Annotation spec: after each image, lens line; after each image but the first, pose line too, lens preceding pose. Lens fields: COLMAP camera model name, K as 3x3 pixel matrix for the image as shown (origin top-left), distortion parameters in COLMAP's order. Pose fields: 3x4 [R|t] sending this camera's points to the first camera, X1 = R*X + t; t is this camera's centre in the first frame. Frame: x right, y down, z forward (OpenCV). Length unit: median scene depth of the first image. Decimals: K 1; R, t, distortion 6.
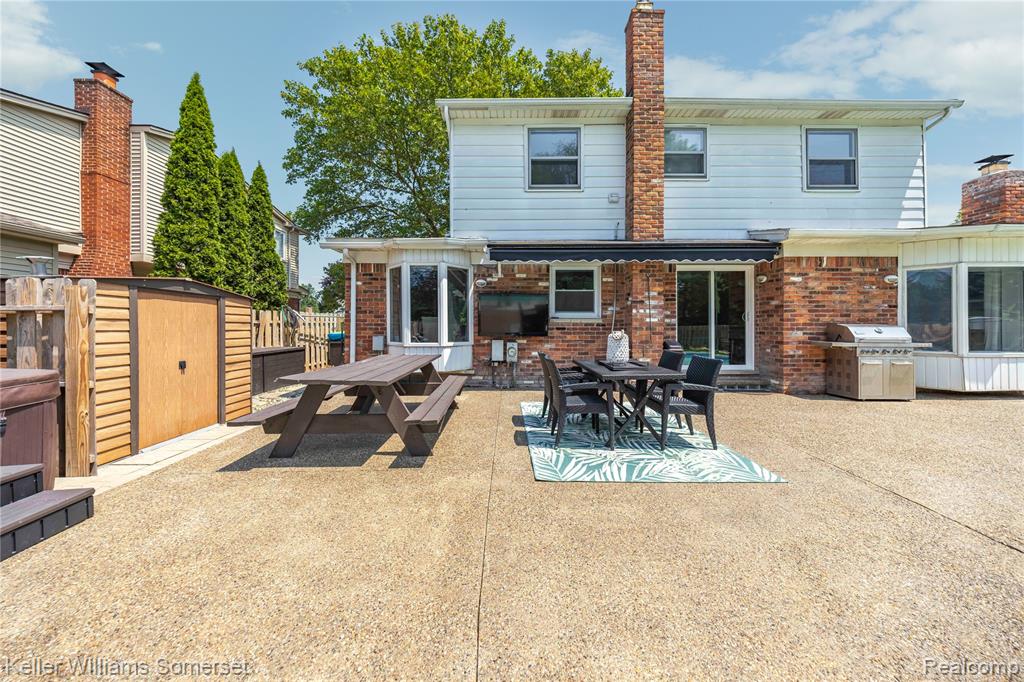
lens RADIAL K [[355.3, 0, 511.3], [0, 355.3, 327.1], [0, 0, 1]] dist [-0.001277, -0.000482]
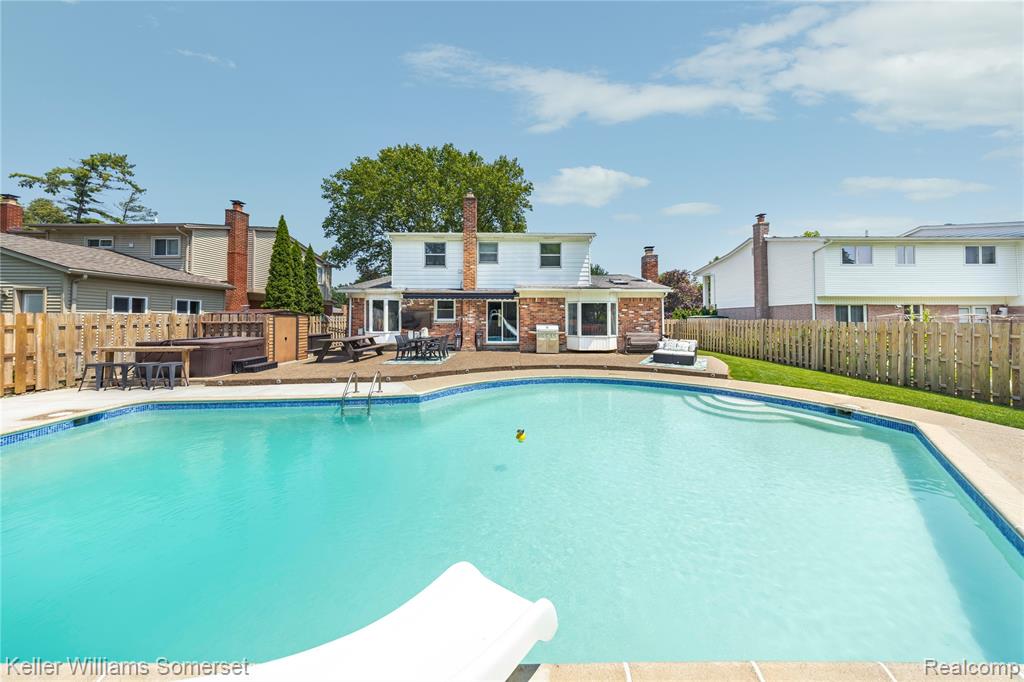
lens RADIAL K [[305.4, 0, 525.4], [0, 305.4, 318.9], [0, 0, 1]] dist [-0.000870, -0.000598]
pose [[0.999963, 0.002783, 0.008114, 0.721809], [-0.002780, 0.999996, -0.000394, -0.042332], [-0.008115, 0.000371, 0.999967, -1.068375]]
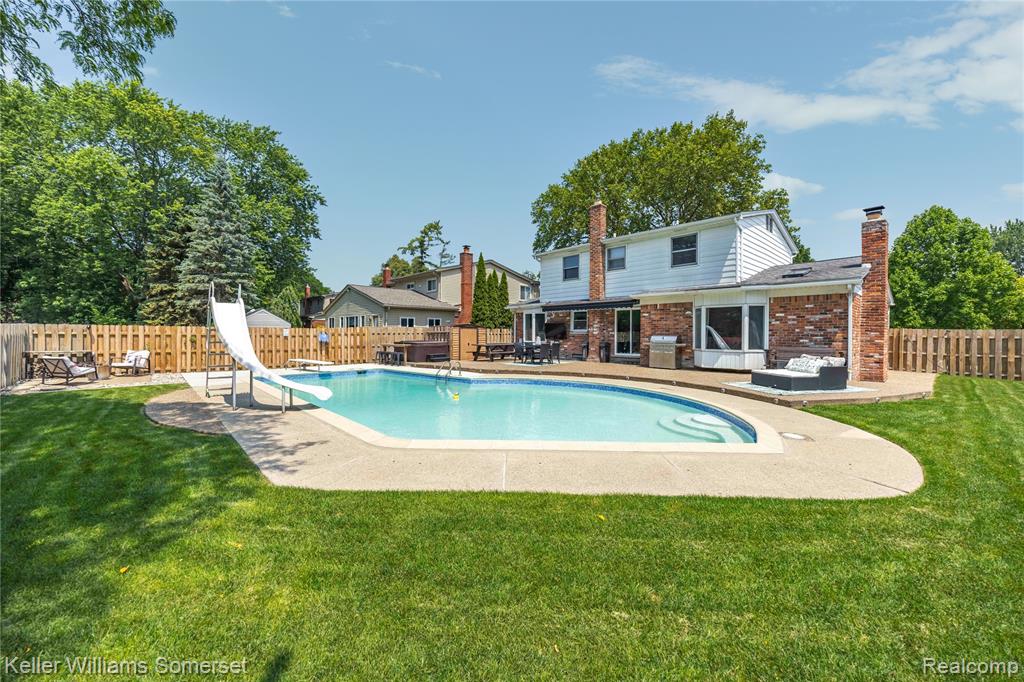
lens RADIAL K [[394.1, 0, 502.6], [0, 394.1, 342.3], [0, 0, 1]] dist [-0.004001, -0.000870]
pose [[0.669674, 0.017817, -0.742441, 1.867862], [-0.003416, 0.999775, 0.020912, -0.010114], [0.742647, -0.011468, 0.669584, -1.212664]]
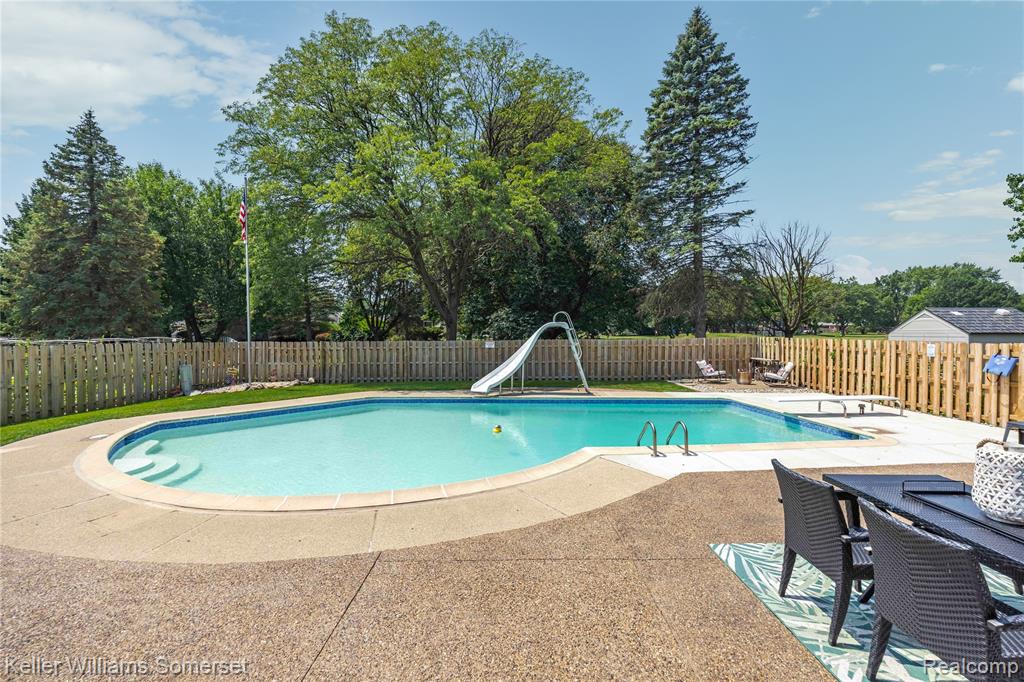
lens RADIAL K [[416.0, 0, 505.4], [0, 416.0, 337.7], [0, 0, 1]] dist [-0.010784, -0.000312]
pose [[-0.999689, -0.000306, 0.024927, 0.545776], [0.000000, 0.999925, 0.012273, -0.076143], [-0.024928, 0.012269, -0.999614, 0.912843]]
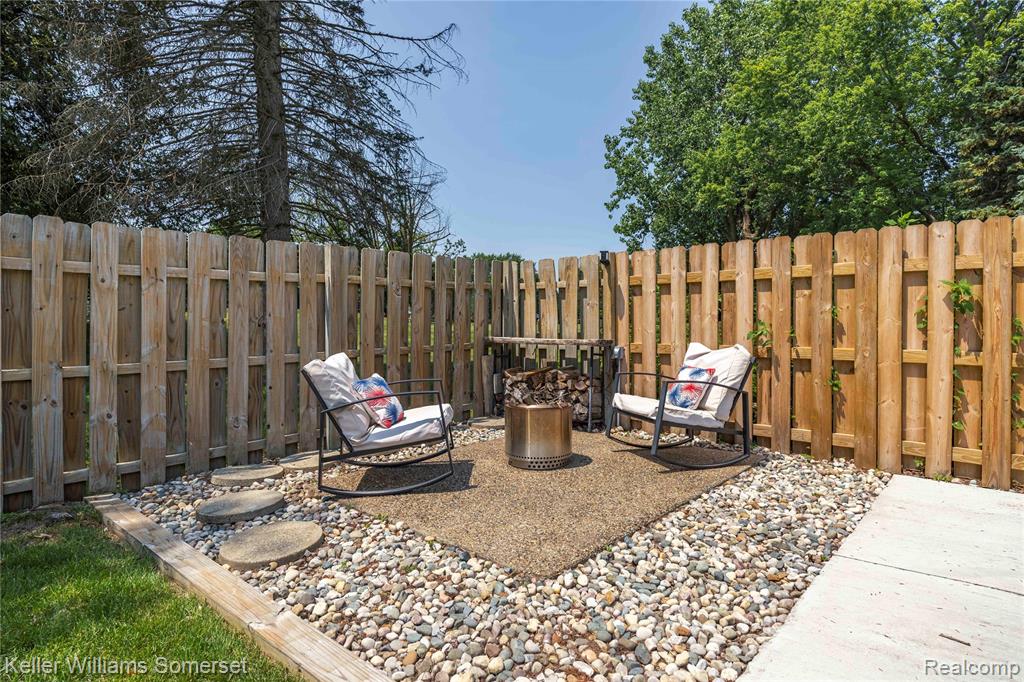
lens RADIAL K [[568.7, 0, 529.4], [0, 568.7, 327.1], [0, 0, 1]] dist [-0.008807, 0.006431]
pose [[-0.645606, 0.005977, -0.763648, -0.224907], [0.000152, 0.999970, 0.007699, 0.052354], [0.763671, 0.004855, -0.645587, -0.993930]]
